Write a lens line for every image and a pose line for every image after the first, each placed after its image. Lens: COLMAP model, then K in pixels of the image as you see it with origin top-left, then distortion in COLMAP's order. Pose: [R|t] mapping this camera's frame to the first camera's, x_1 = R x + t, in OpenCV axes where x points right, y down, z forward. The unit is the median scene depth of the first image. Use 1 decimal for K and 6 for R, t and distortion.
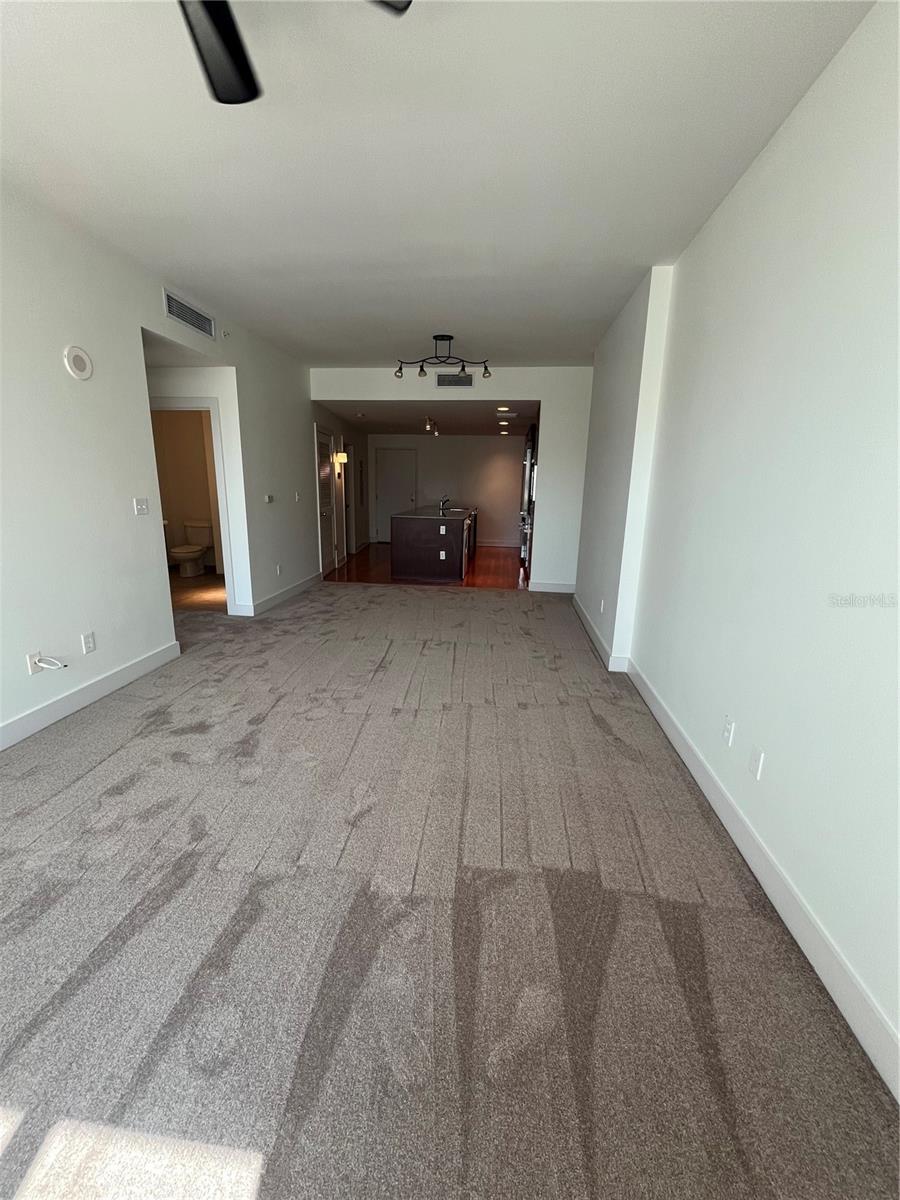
lens RADIAL K [[484.6, 0, 443.8], [0, 484.6, 598.3], [0, 0, 1]] dist [-0.008593, 0.000240]
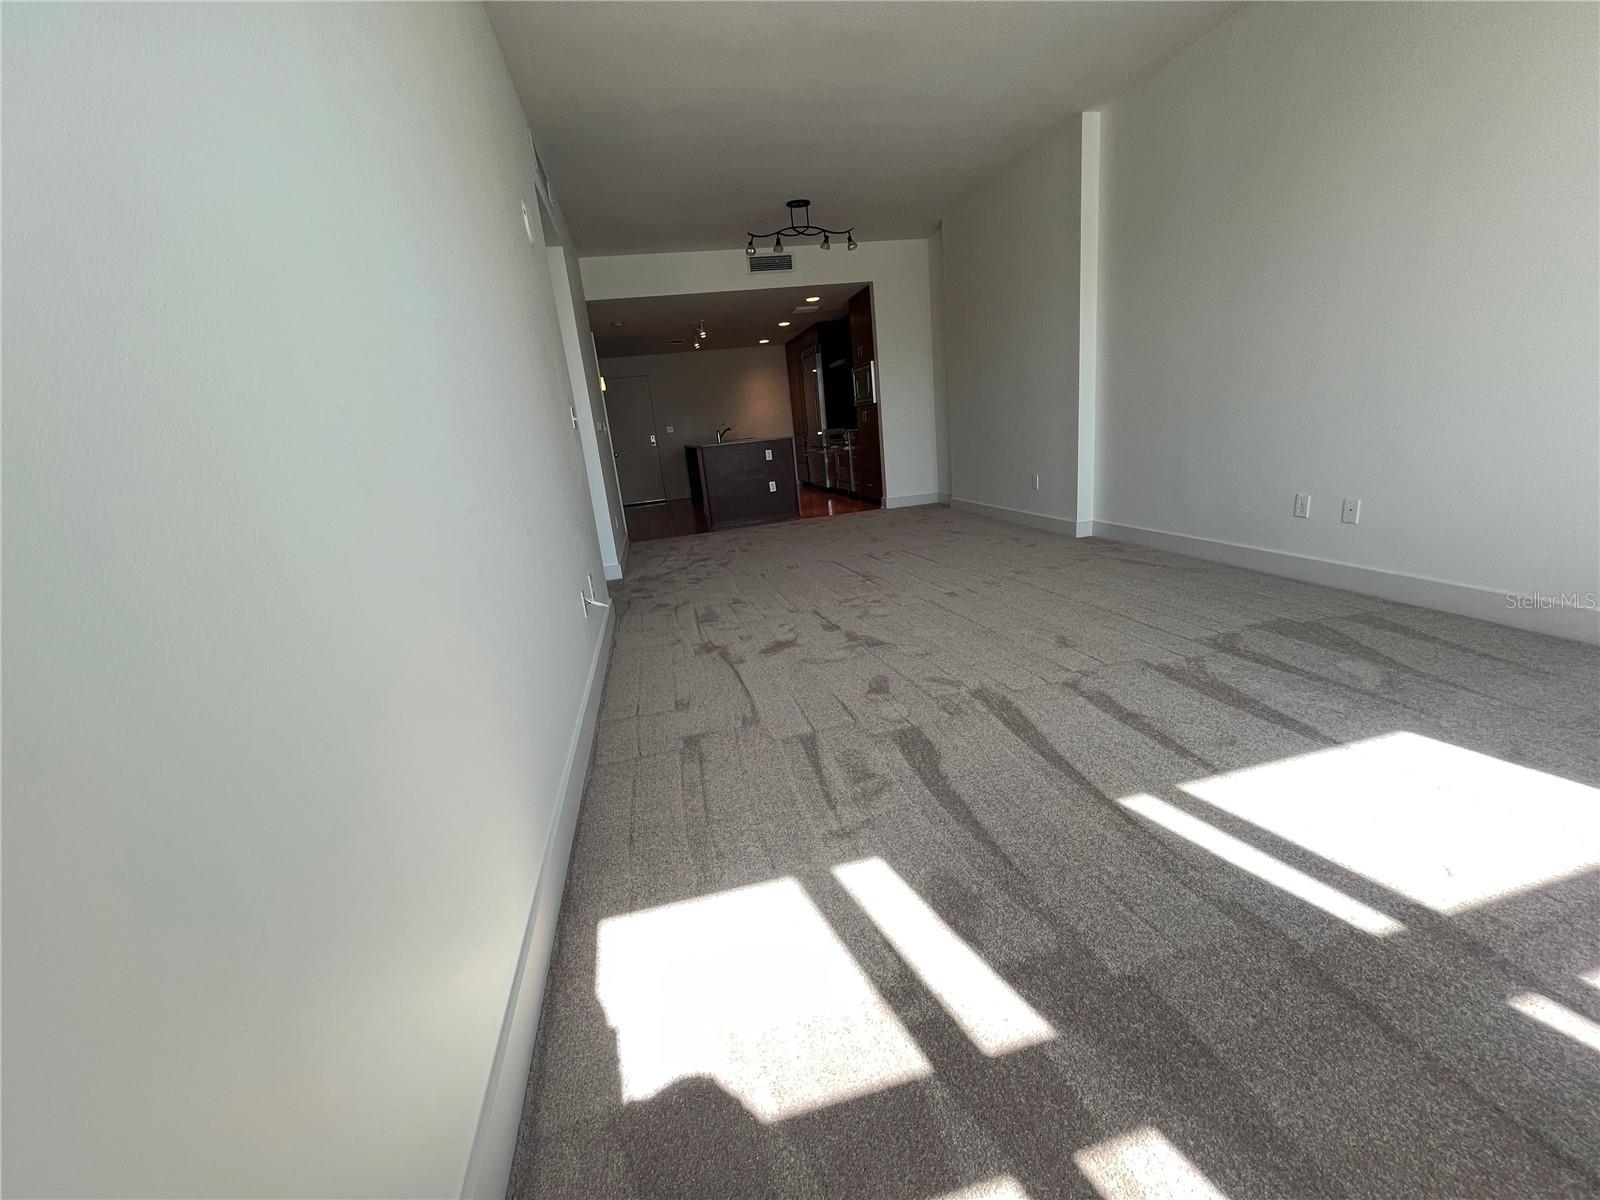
lens RADIAL K [[646.2, 0, 792.6], [0, 646.2, 604.8], [0, 0, 1]] dist [-0.008593, 0.000240]
pose [[0.938853, -0.198700, 0.281198, -0.701039], [0.192061, 0.980043, 0.051274, 0.125209], [-0.285774, 0.005869, 0.958279, -0.093814]]
